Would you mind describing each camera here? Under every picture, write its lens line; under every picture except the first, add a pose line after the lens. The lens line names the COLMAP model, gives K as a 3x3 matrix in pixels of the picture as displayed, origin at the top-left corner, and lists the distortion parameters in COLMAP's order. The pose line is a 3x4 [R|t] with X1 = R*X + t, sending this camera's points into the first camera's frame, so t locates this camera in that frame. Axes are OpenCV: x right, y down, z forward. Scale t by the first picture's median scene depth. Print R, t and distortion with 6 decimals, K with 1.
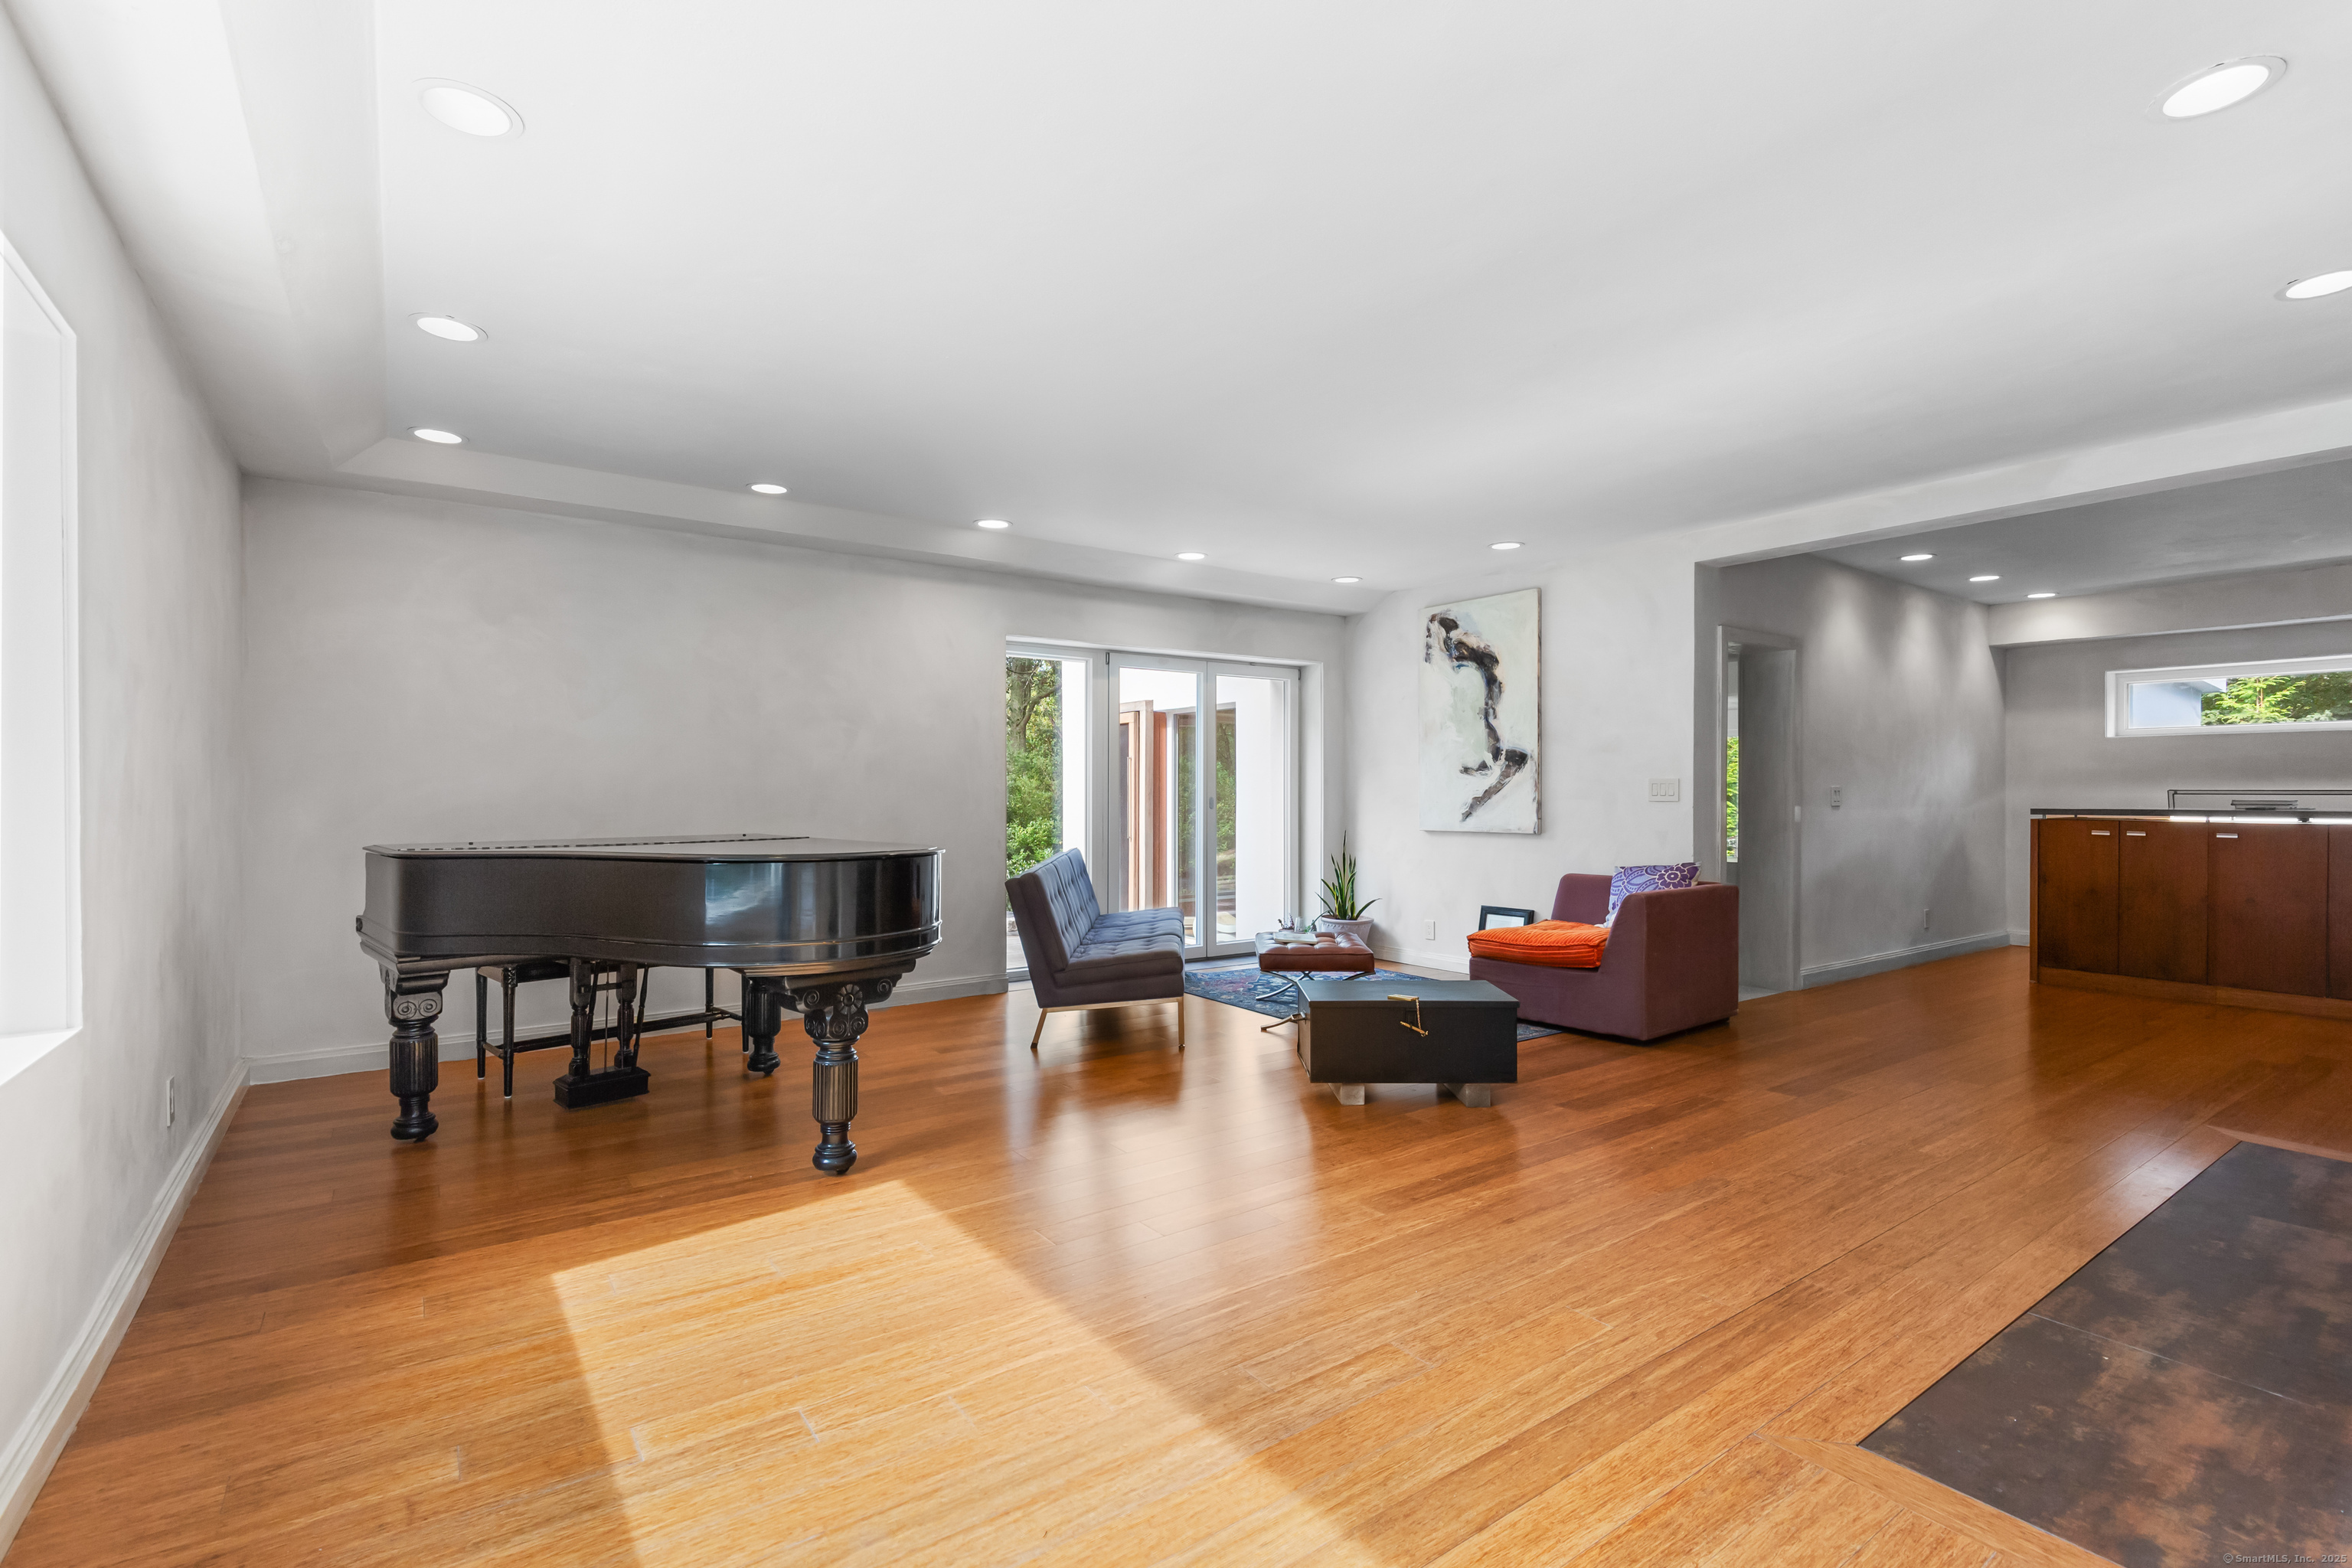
lens RADIAL K [[1076.0, 0, 1173.8], [0, 1076.0, 792.2], [0, 0, 1]] dist [0.003385, 0.000273]
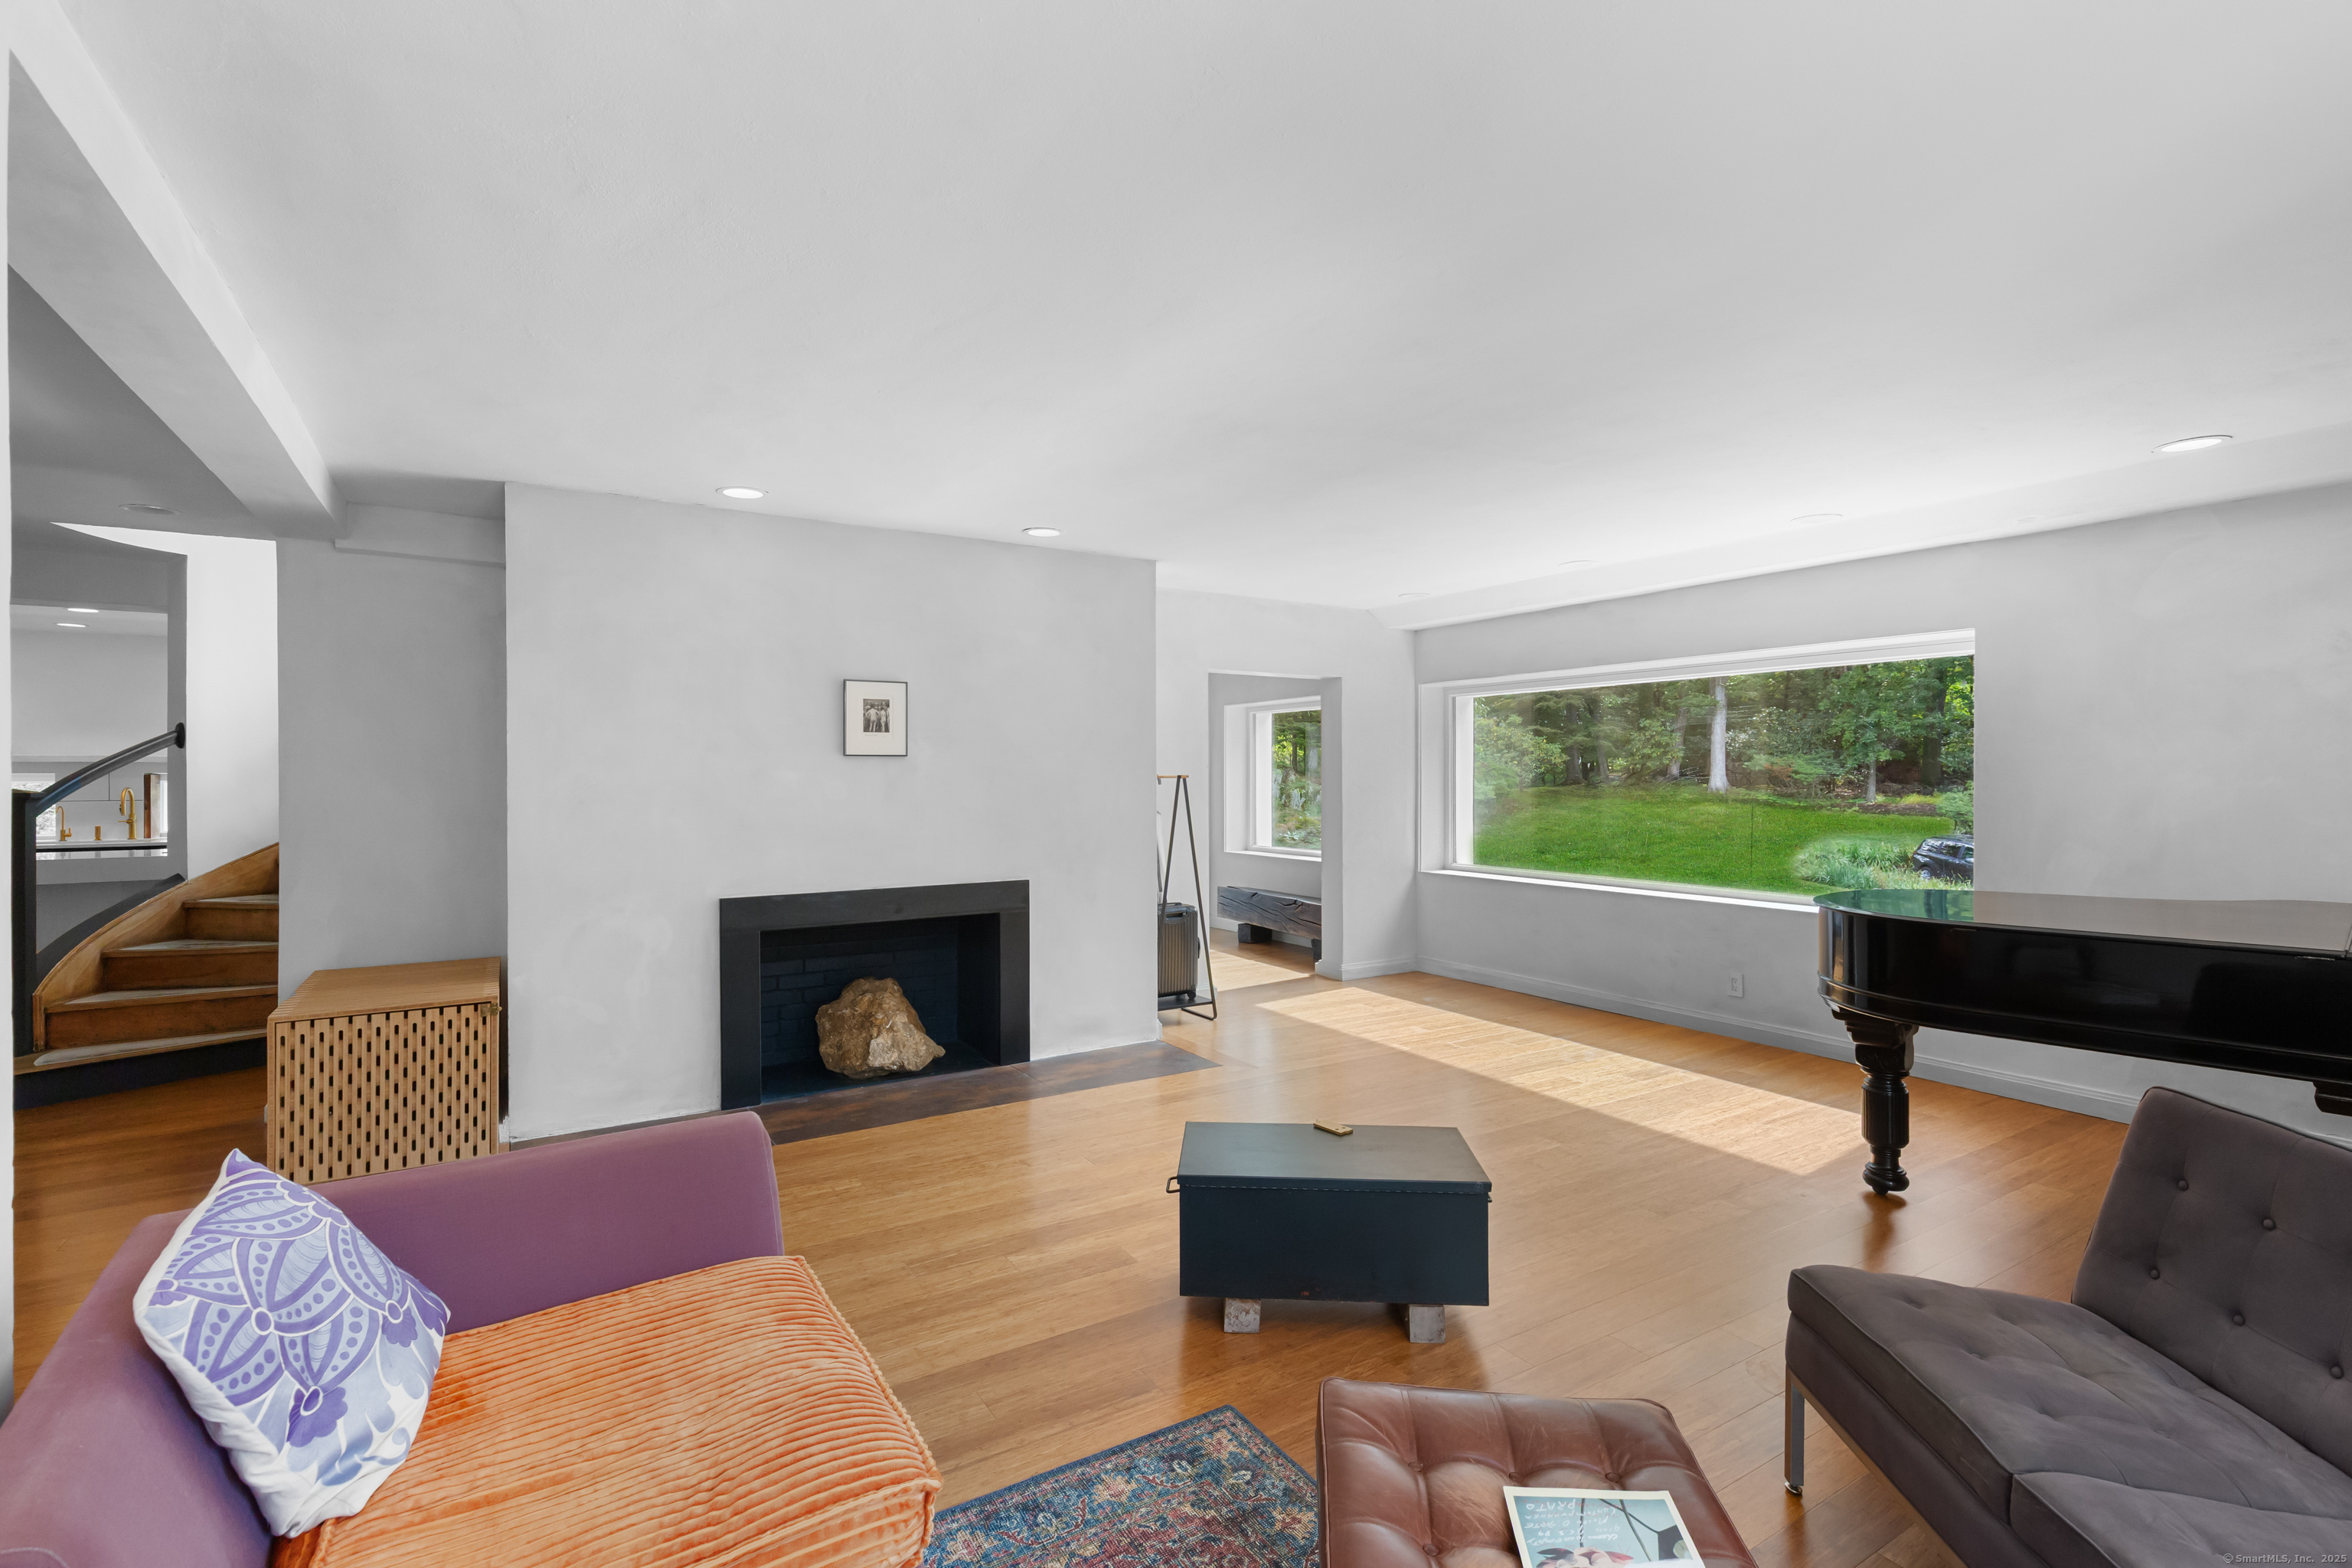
lens RADIAL K [[1076.0, 0, 1163.5], [0, 1076.0, 780.5], [0, 0, 1]] dist [0.003385, 0.000273]
pose [[-0.997896, 0.005441, 0.064602, 0.320873], [0.005040, 0.999967, -0.006369, -0.055249], [-0.064634, -0.006030, -0.997891, 2.011428]]
